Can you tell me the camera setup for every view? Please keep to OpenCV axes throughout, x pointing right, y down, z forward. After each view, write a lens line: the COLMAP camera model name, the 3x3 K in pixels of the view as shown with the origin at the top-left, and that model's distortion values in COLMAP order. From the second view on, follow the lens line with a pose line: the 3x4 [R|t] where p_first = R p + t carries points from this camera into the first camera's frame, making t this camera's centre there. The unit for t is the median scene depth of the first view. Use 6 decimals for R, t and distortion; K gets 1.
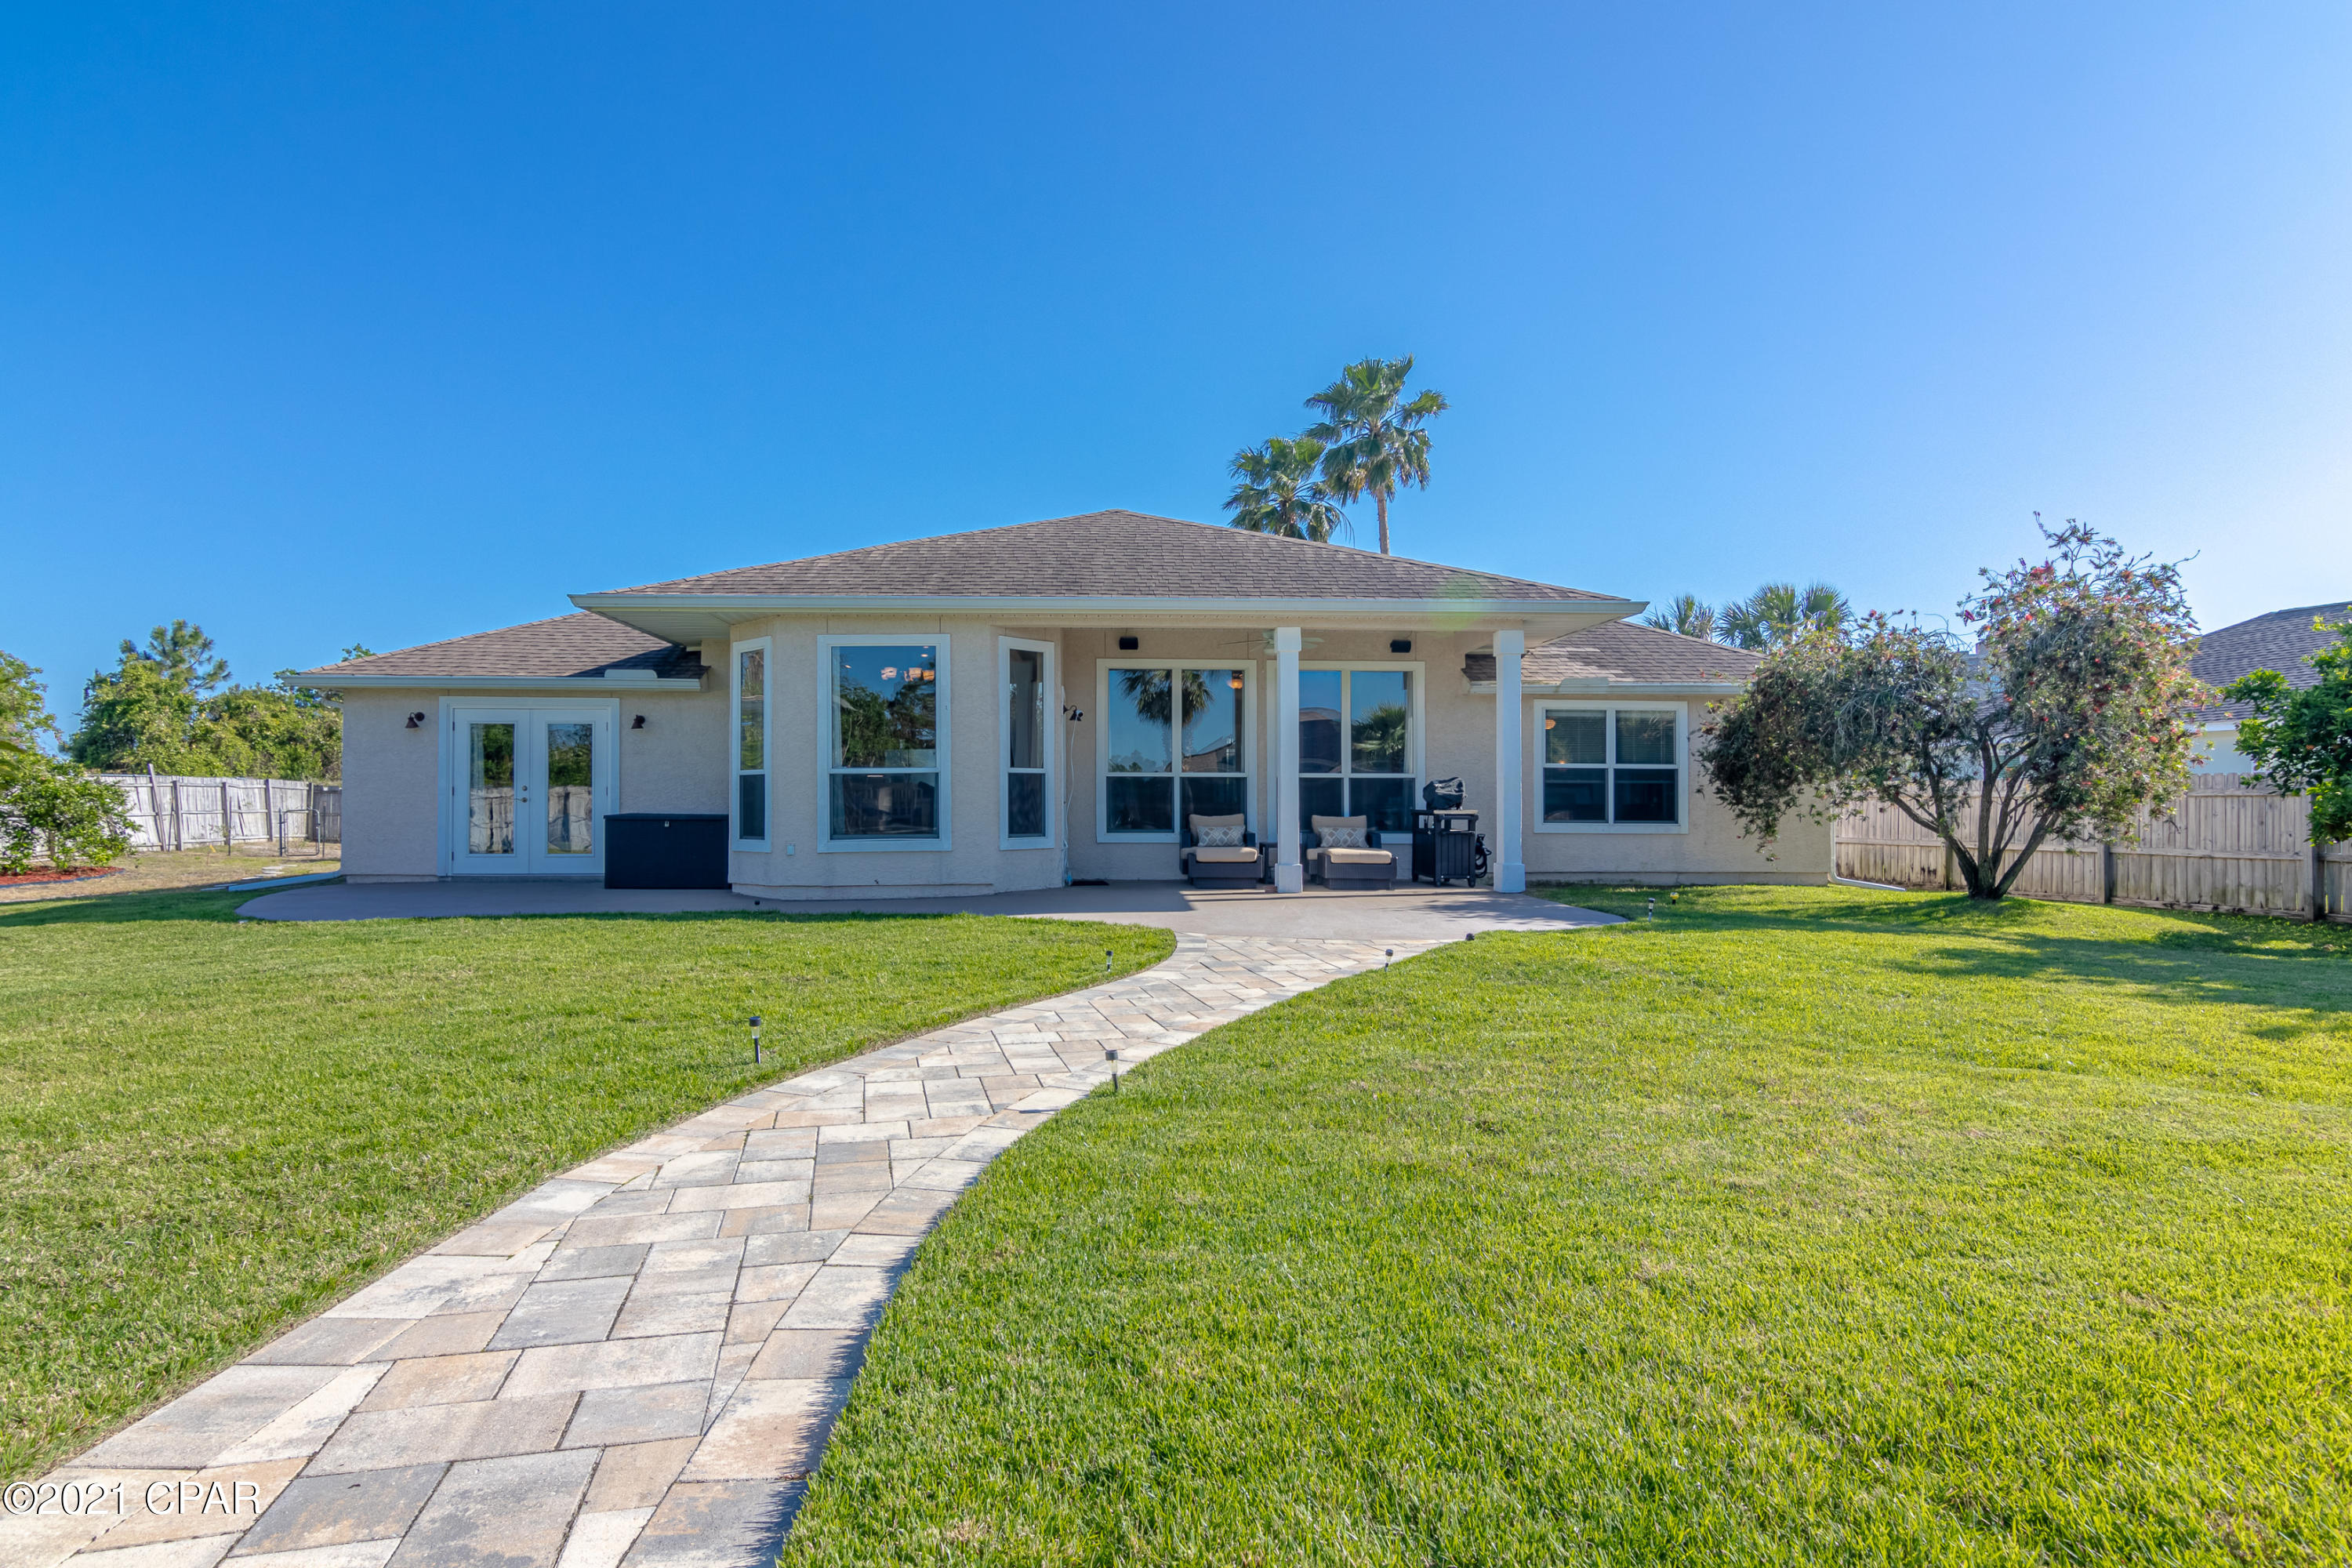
lens RADIAL K [[1213.6, 0, 1187.4], [0, 1213.6, 677.3], [0, 0, 1]] dist [-0.004016, -0.000459]
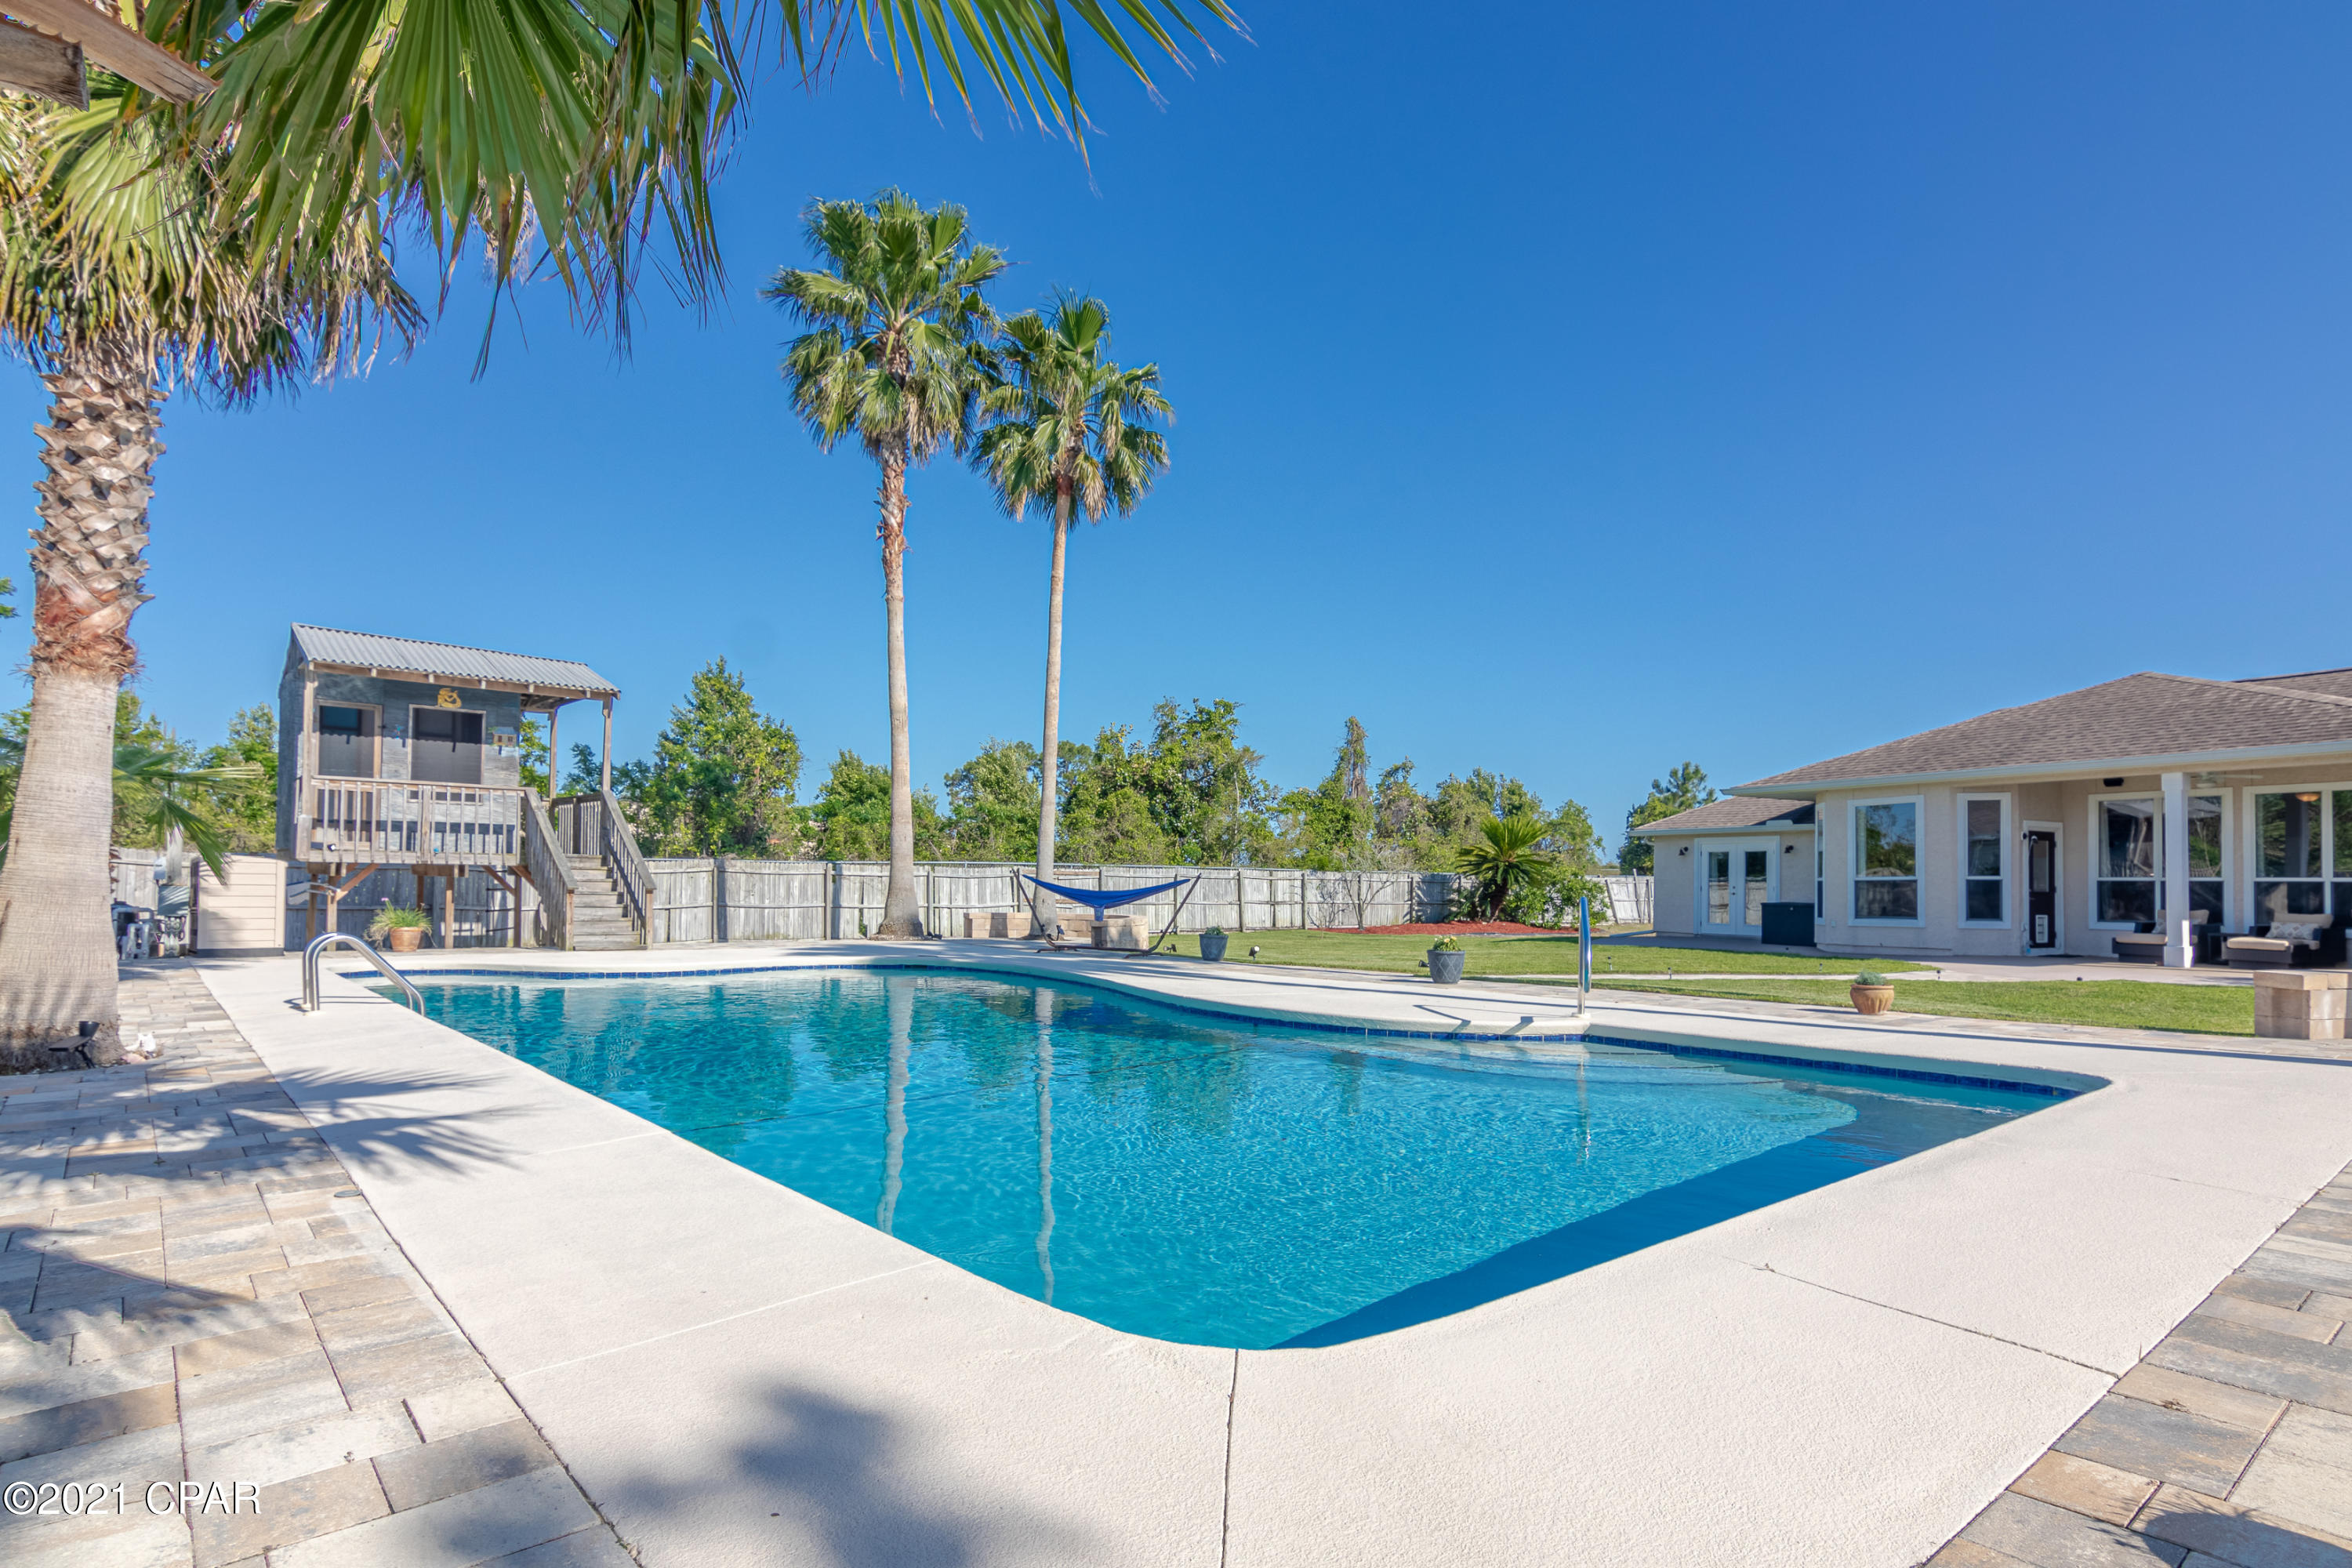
lens RADIAL K [[1247.8, 0, 1165.0], [0, 1247.8, 873.1], [0, 0, 1]] dist [-0.000802, -0.000066]
pose [[0.419517, -0.005244, -0.907732, 0.755750], [0.083789, 0.995938, 0.032971, -0.060747], [0.903872, -0.089890, 0.418252, -0.529121]]
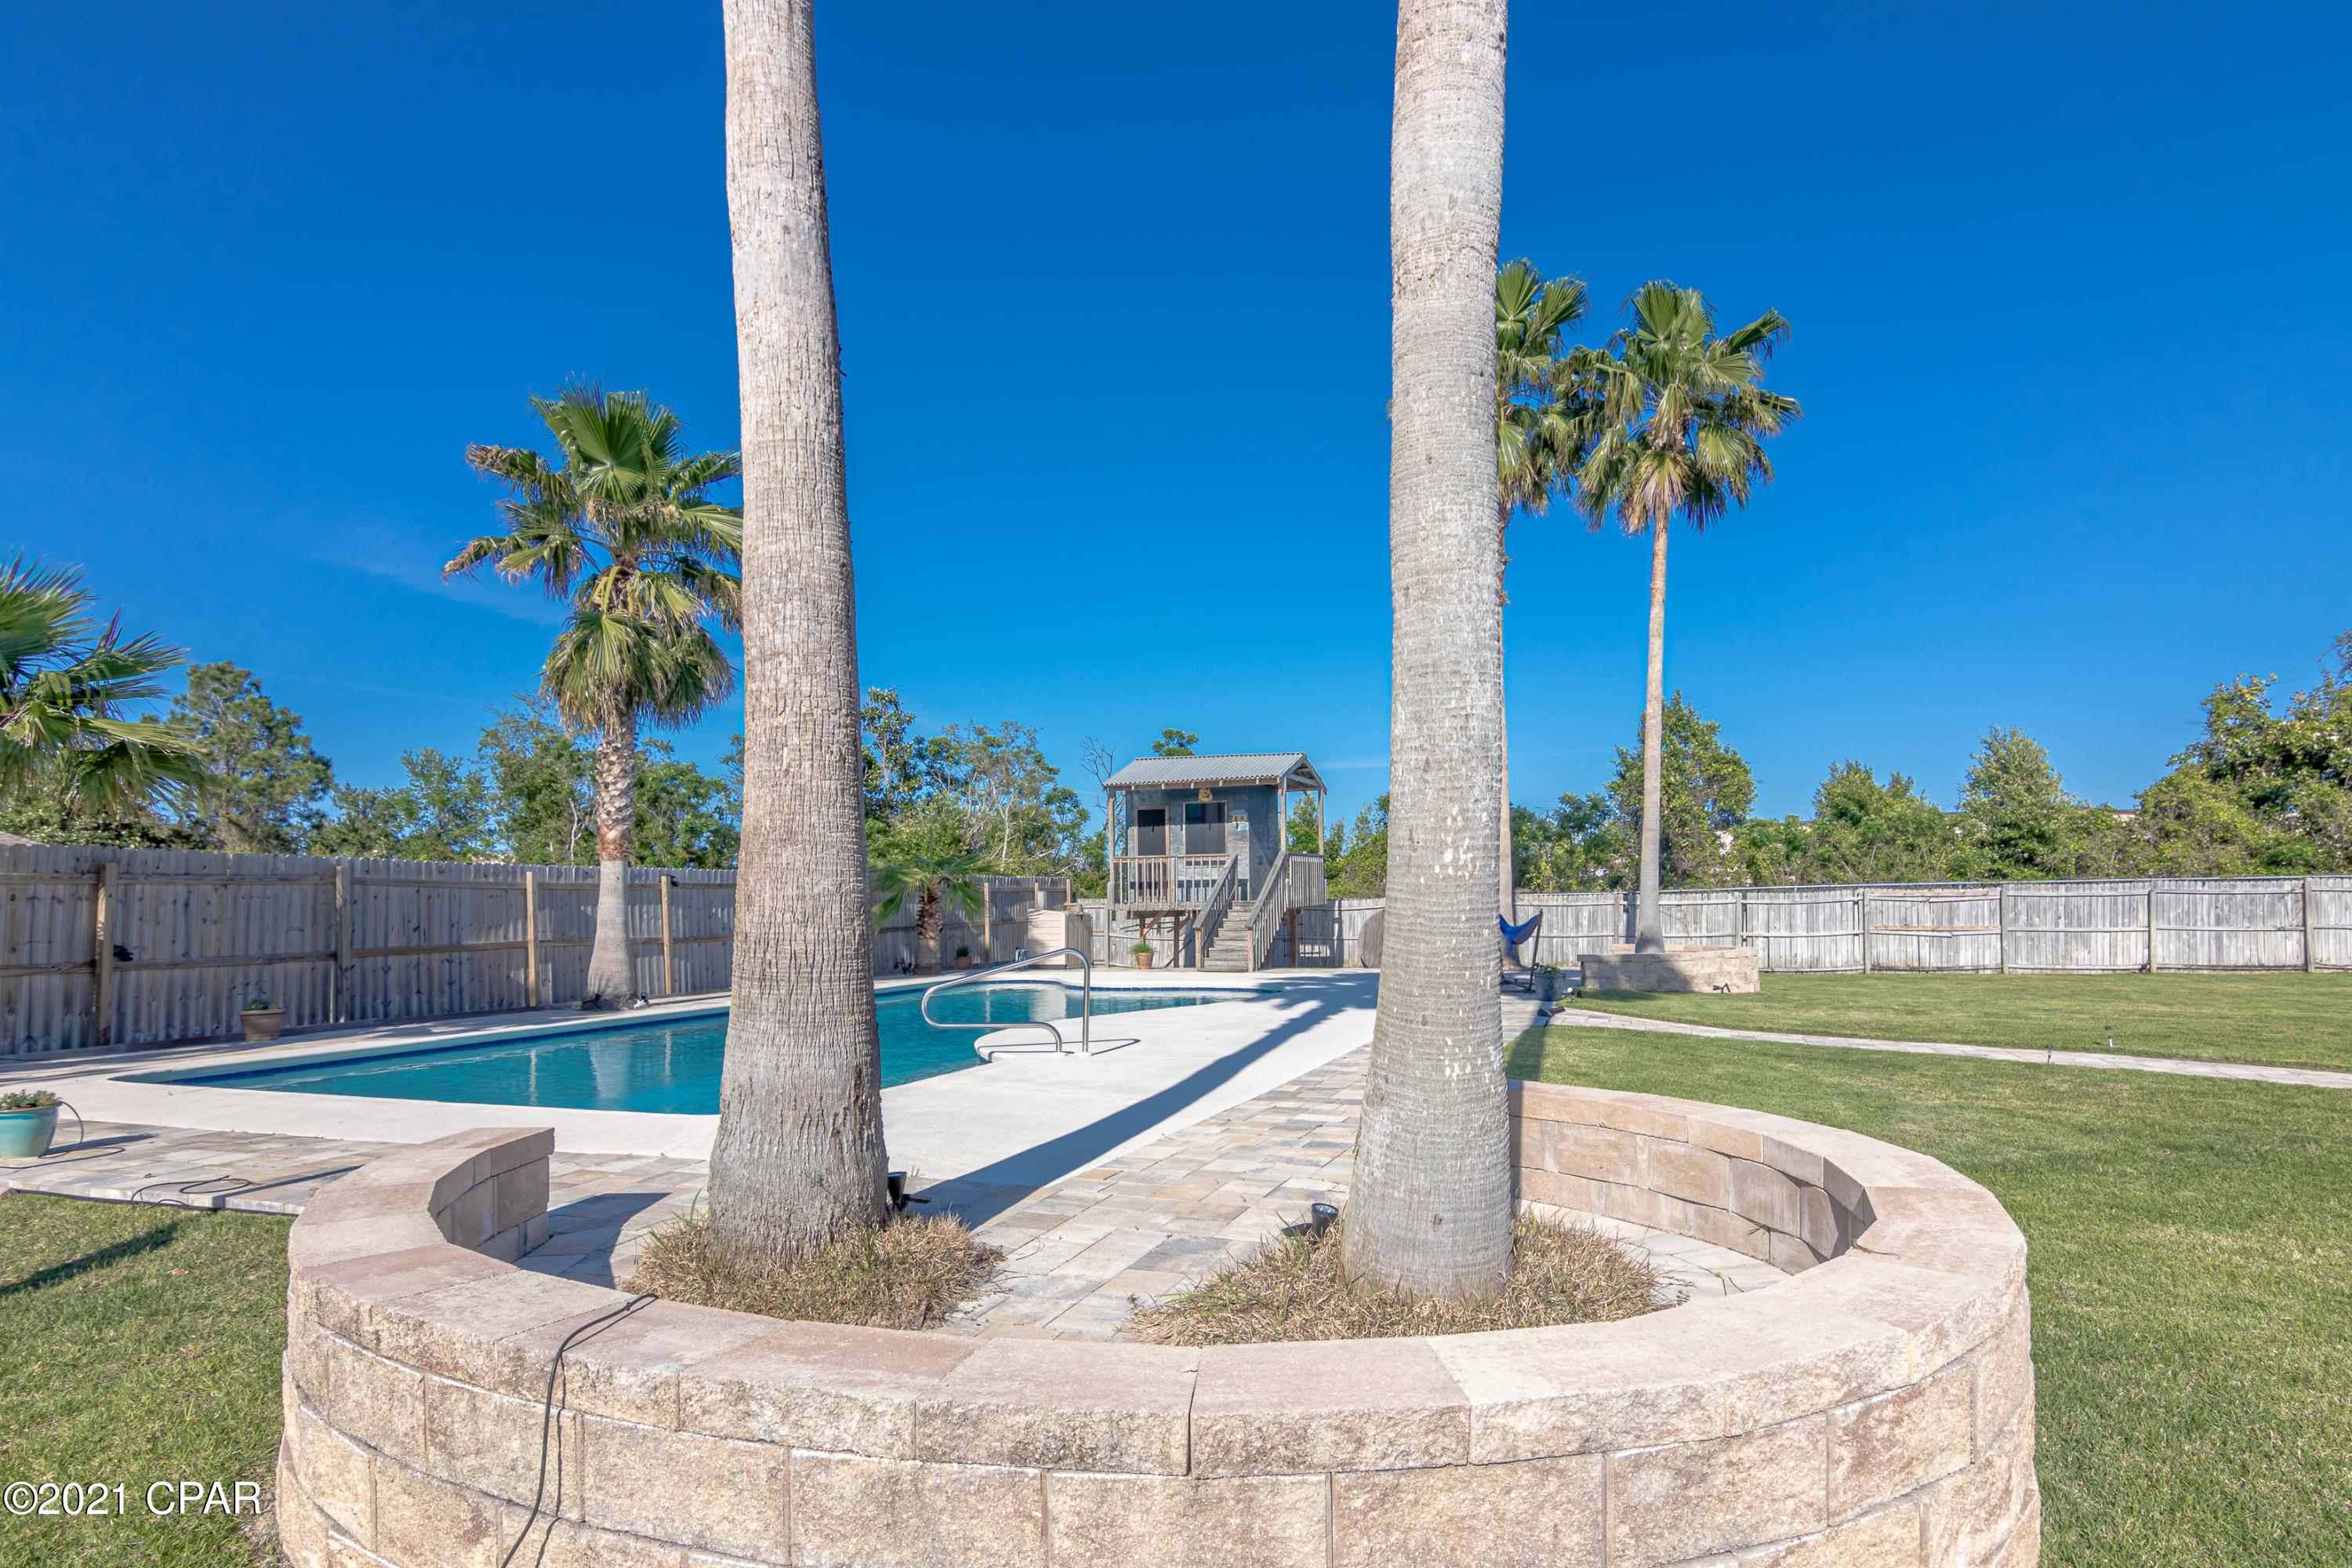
lens RADIAL K [[1243.0, 0, 1183.5], [0, 1243.0, 910.8], [0, 0, 1]] dist [-0.000143, -0.000110]
pose [[-0.590657, 0.011494, -0.806841, 0.792202], [0.098023, 0.993515, -0.057606, 0.006482], [0.800947, -0.113114, -0.587953, 0.287952]]
